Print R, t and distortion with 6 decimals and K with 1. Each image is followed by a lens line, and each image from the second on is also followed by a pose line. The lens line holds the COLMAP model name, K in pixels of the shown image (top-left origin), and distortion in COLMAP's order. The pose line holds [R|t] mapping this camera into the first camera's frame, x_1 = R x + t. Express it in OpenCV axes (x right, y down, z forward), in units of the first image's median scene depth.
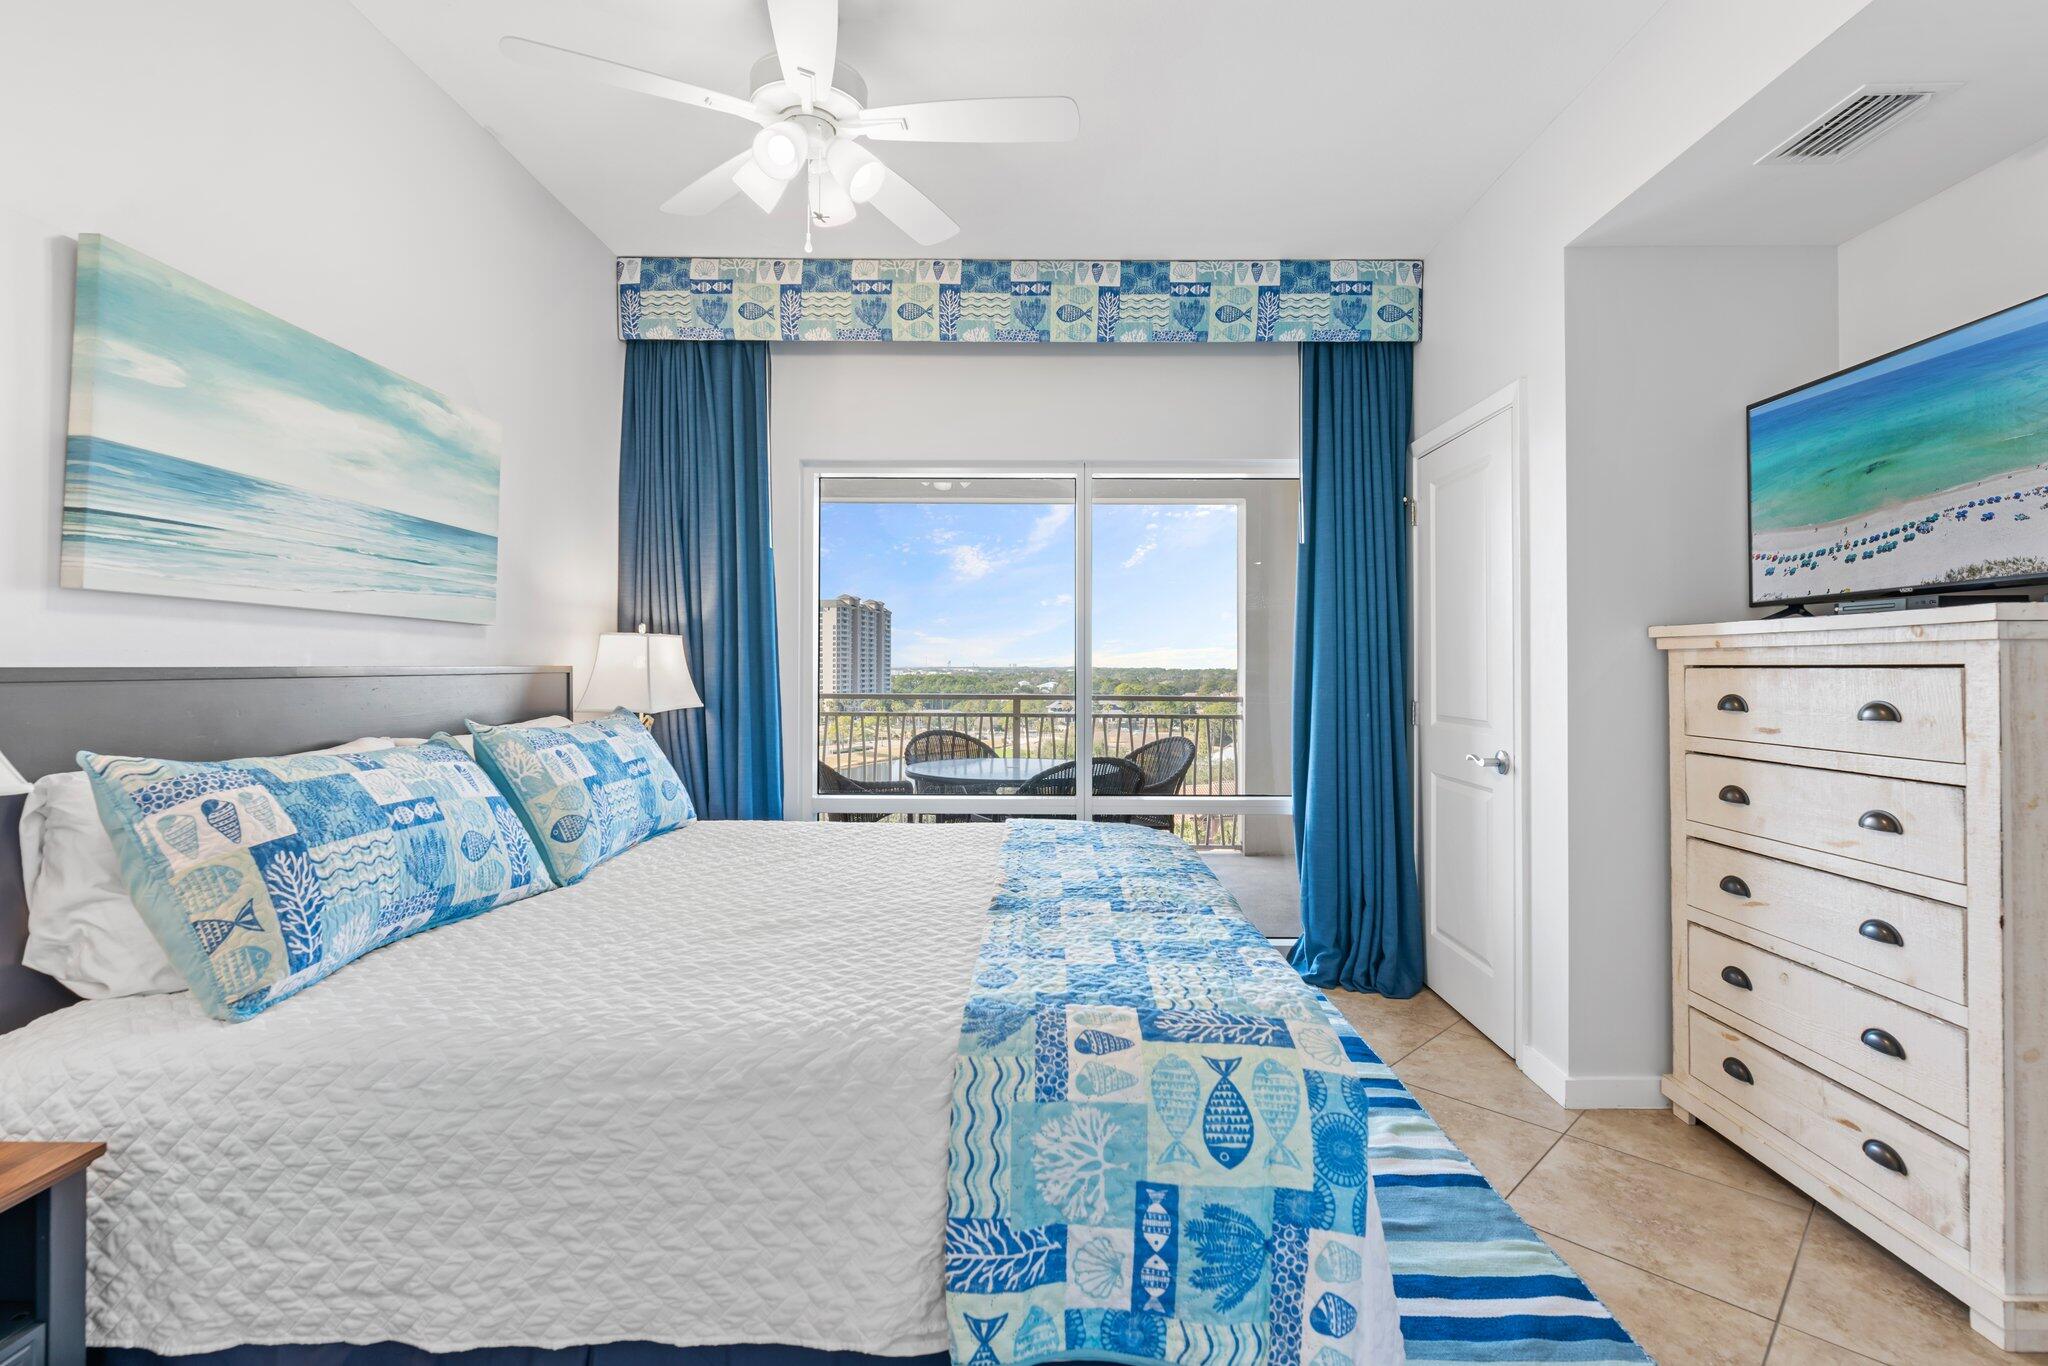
lens RADIAL K [[973.5, 0, 1023.9], [0, 973.5, 676.9], [0, 0, 1]] dist [-0.002703, 0.000239]
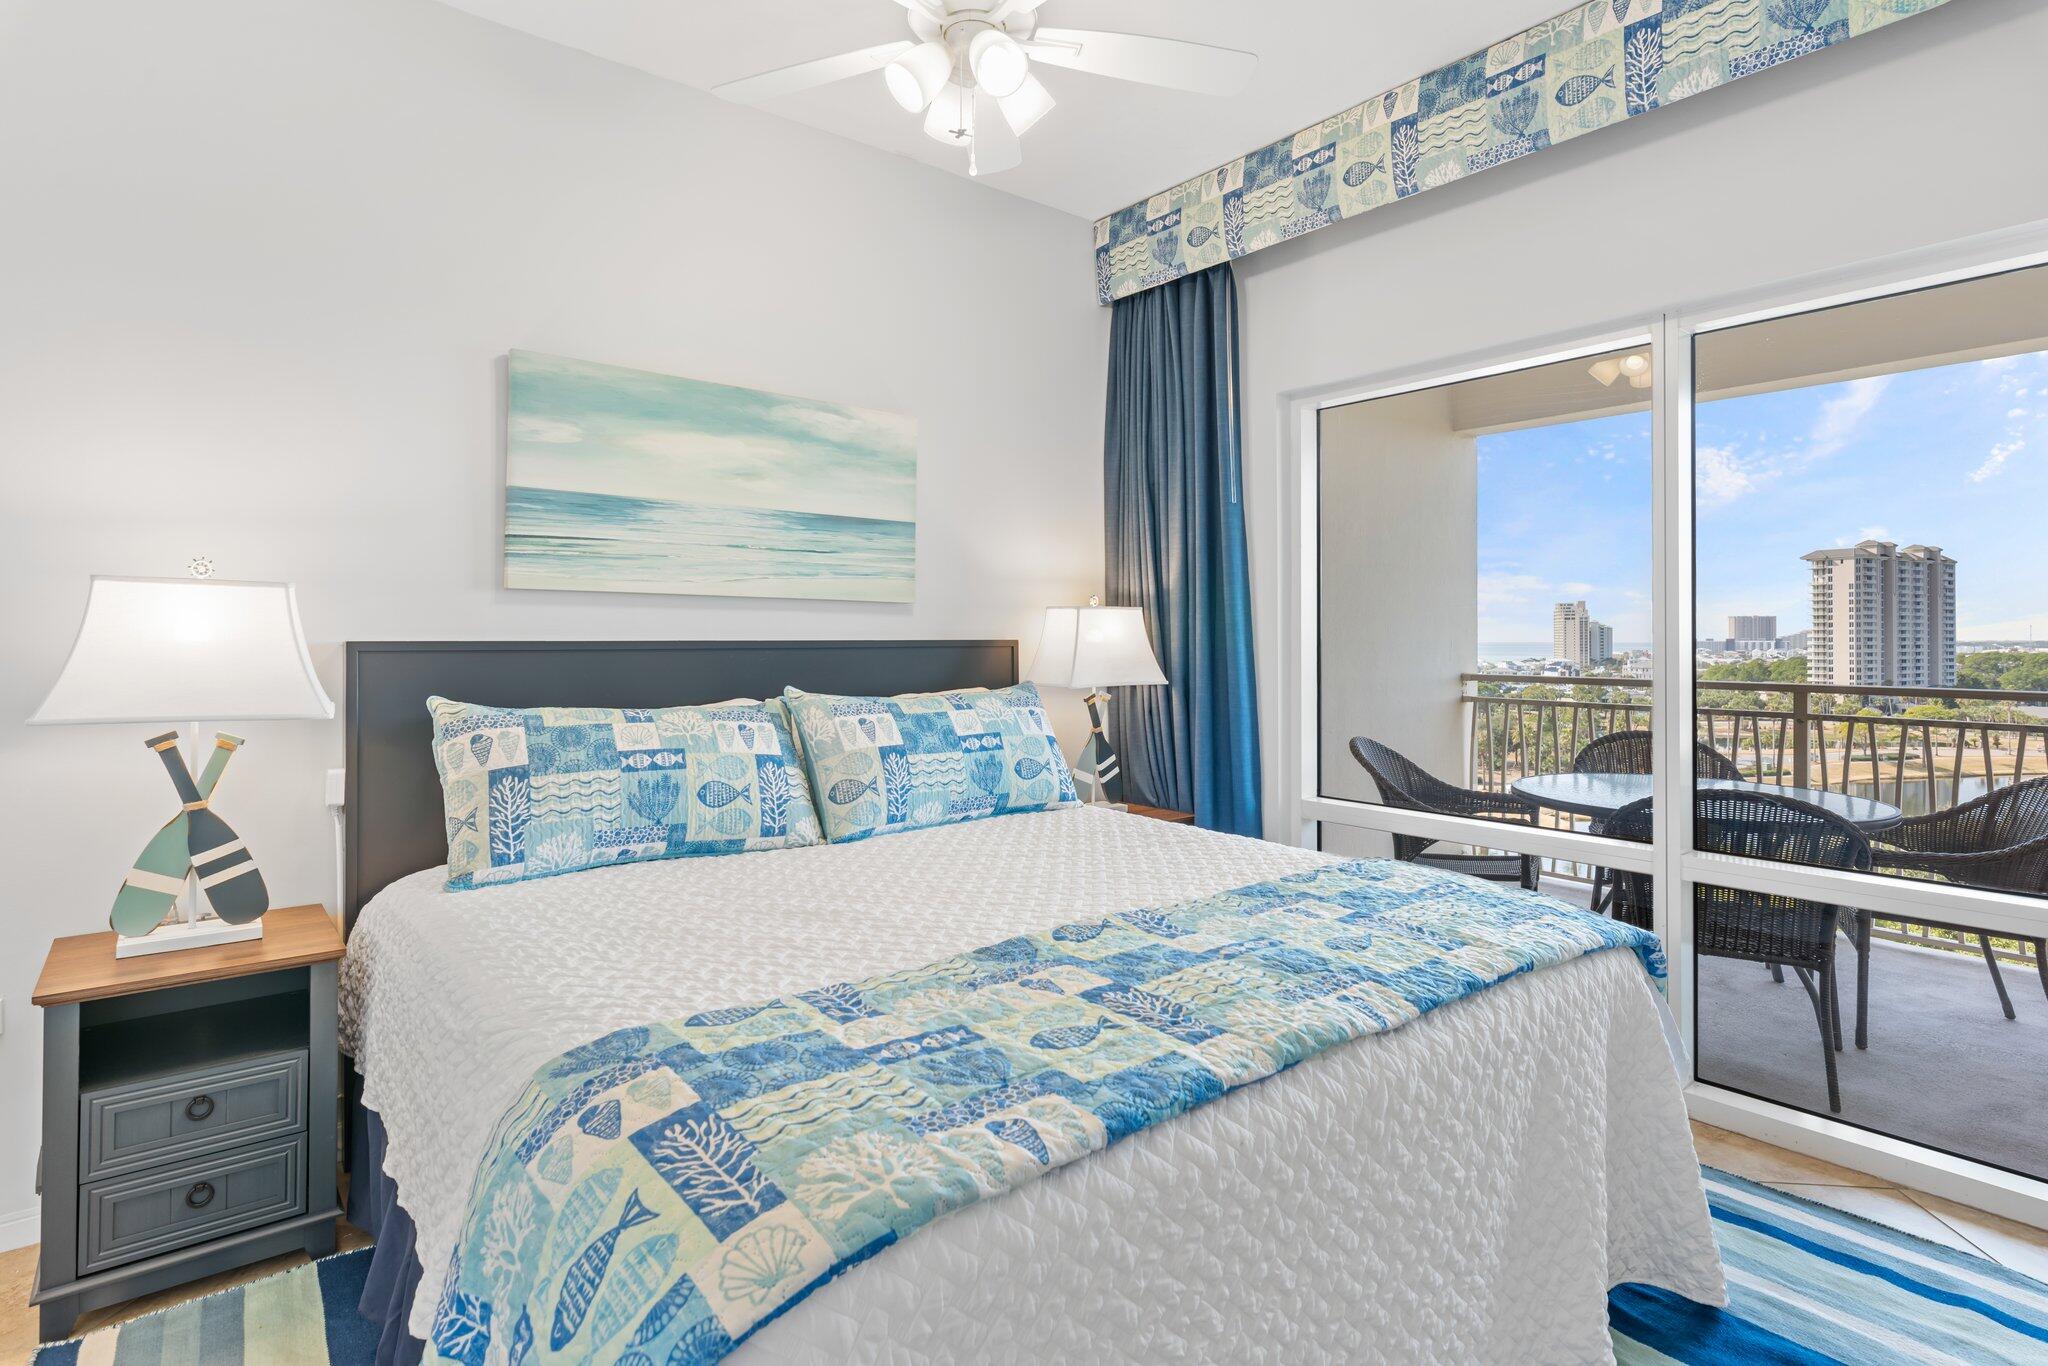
lens RADIAL K [[1050.8, 0, 1026.3], [0, 1050.8, 654.9], [0, 0, 1]] dist [-0.000091, -0.000493]
pose [[0.622057, 0.010834, -0.782897, 0.549965], [-0.008477, 0.999939, 0.007102, -0.004735], [0.782926, 0.002219, 0.622111, 0.427768]]
